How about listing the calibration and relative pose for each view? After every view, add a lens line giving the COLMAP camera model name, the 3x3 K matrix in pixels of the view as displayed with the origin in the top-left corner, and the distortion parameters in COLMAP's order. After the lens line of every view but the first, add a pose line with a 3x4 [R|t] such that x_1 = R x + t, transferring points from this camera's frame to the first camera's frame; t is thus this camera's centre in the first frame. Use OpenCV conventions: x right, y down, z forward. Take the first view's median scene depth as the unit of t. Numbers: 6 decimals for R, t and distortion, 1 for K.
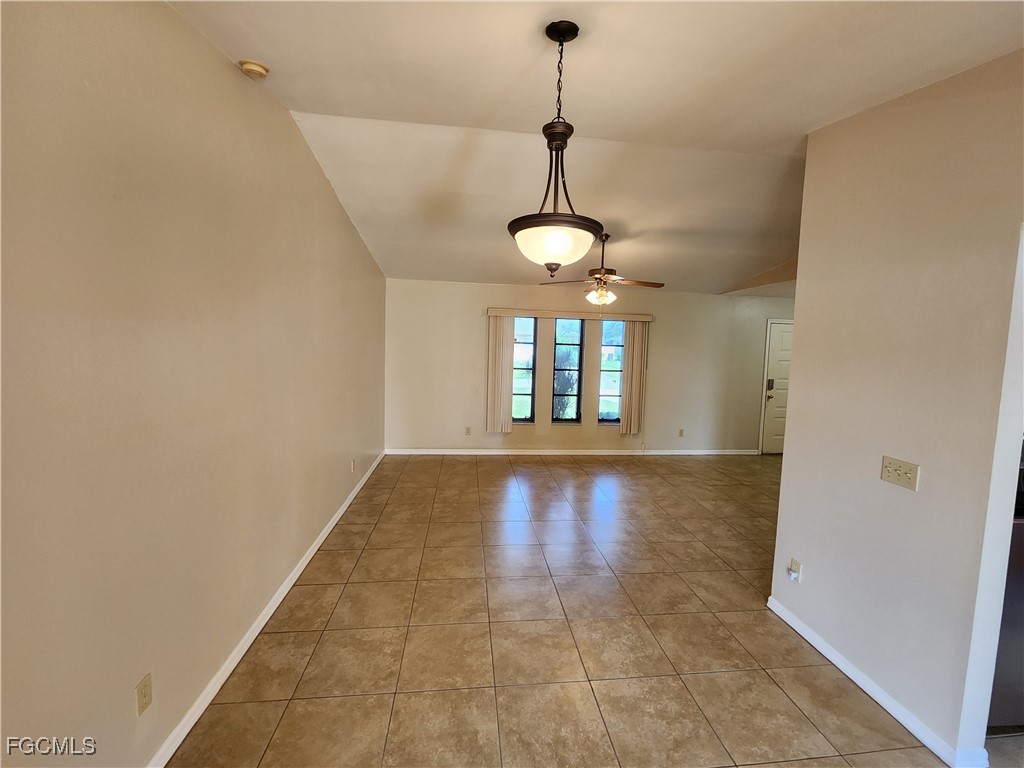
lens RADIAL K [[423.7, 0, 506.2], [0, 423.7, 377.2], [0, 0, 1]] dist [-0.006066, -0.000402]
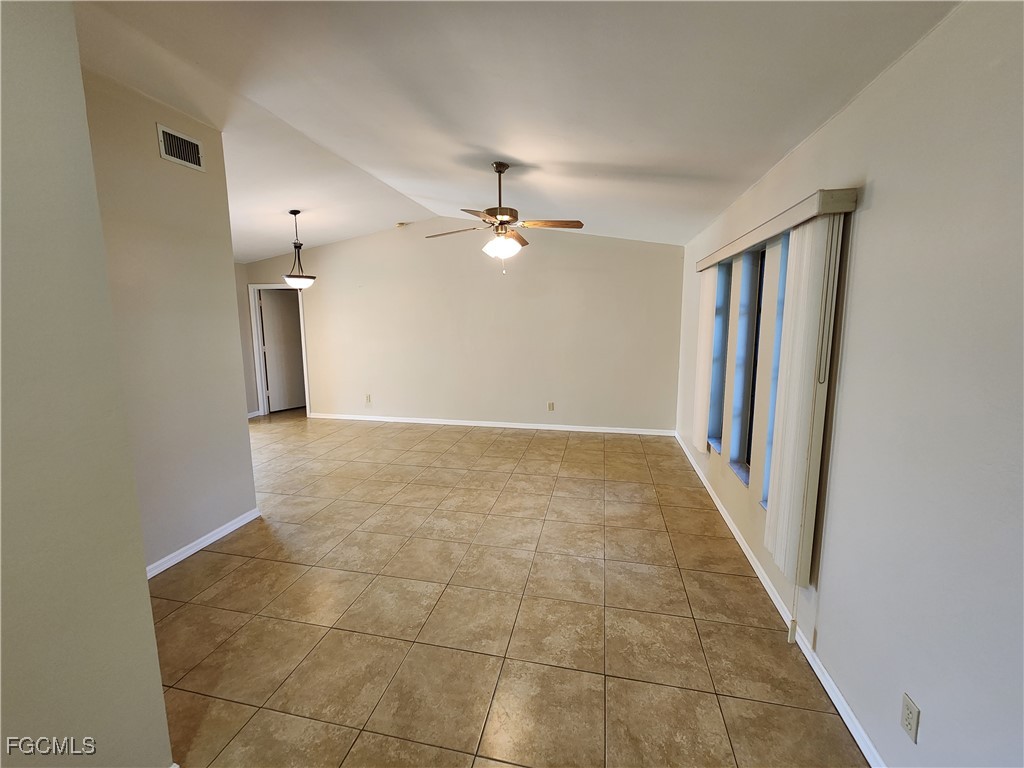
lens RADIAL K [[423.7, 0, 504.5], [0, 423.7, 381.6], [0, 0, 1]] dist [-0.006066, -0.000402]
pose [[-0.322710, 0.112633, -0.939772, 0.917573], [-0.084586, 0.985490, 0.147158, -0.054057], [0.942711, 0.126981, -0.308500, 1.222084]]
